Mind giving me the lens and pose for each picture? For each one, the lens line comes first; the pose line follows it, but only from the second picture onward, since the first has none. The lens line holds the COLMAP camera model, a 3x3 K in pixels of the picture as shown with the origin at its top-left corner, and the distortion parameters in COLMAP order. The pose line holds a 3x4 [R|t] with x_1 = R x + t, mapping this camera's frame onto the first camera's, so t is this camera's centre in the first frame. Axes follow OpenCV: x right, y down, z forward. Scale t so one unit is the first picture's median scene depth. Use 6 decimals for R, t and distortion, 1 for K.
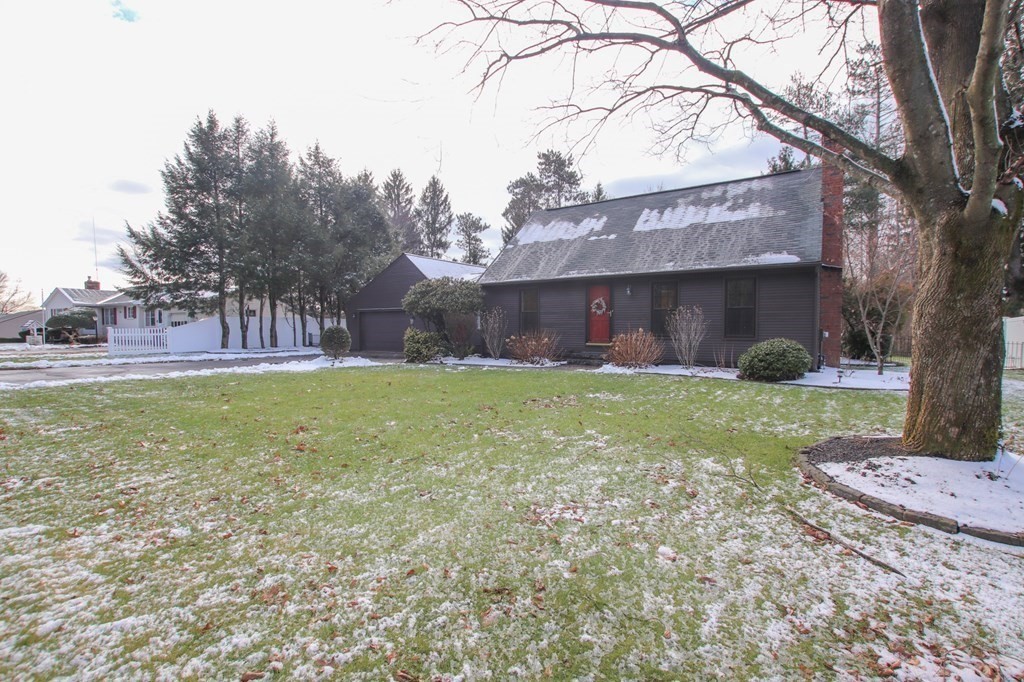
lens RADIAL K [[469.8, 0, 514.2], [0, 469.8, 347.0], [0, 0, 1]] dist [-0.035566, 0.004116]
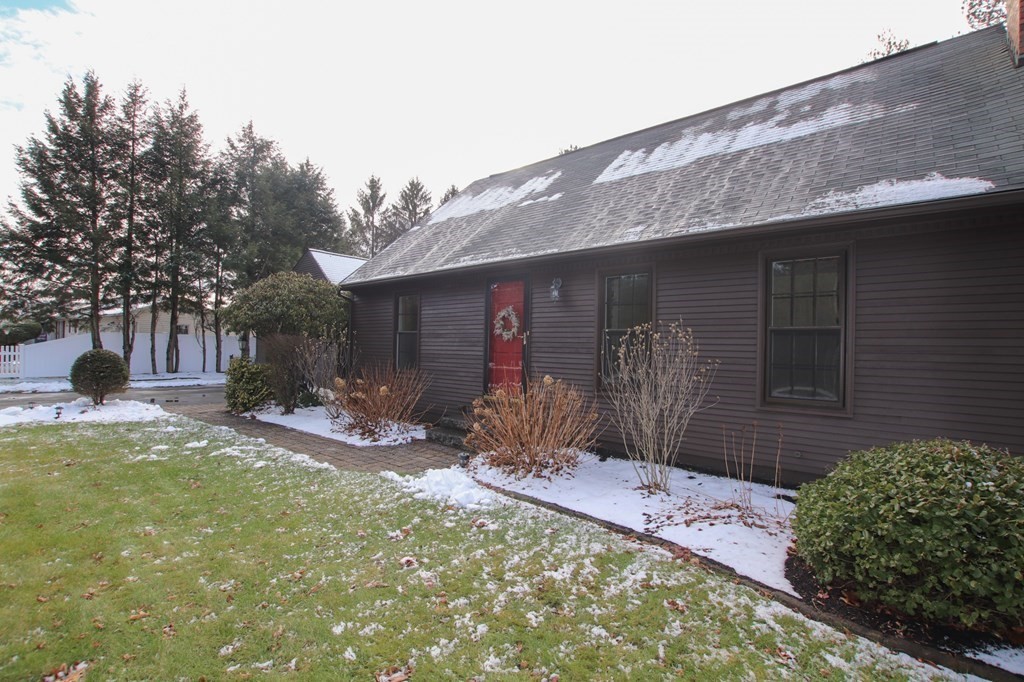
lens RADIAL K [[469.8, 0, 514.2], [0, 469.8, 347.0], [0, 0, 1]] dist [-0.035566, 0.004116]
pose [[0.992834, 0.019492, -0.117905, 0.240416], [-0.024916, 0.998689, -0.044705, -0.038209], [0.116880, 0.047322, 0.992018, 0.487112]]
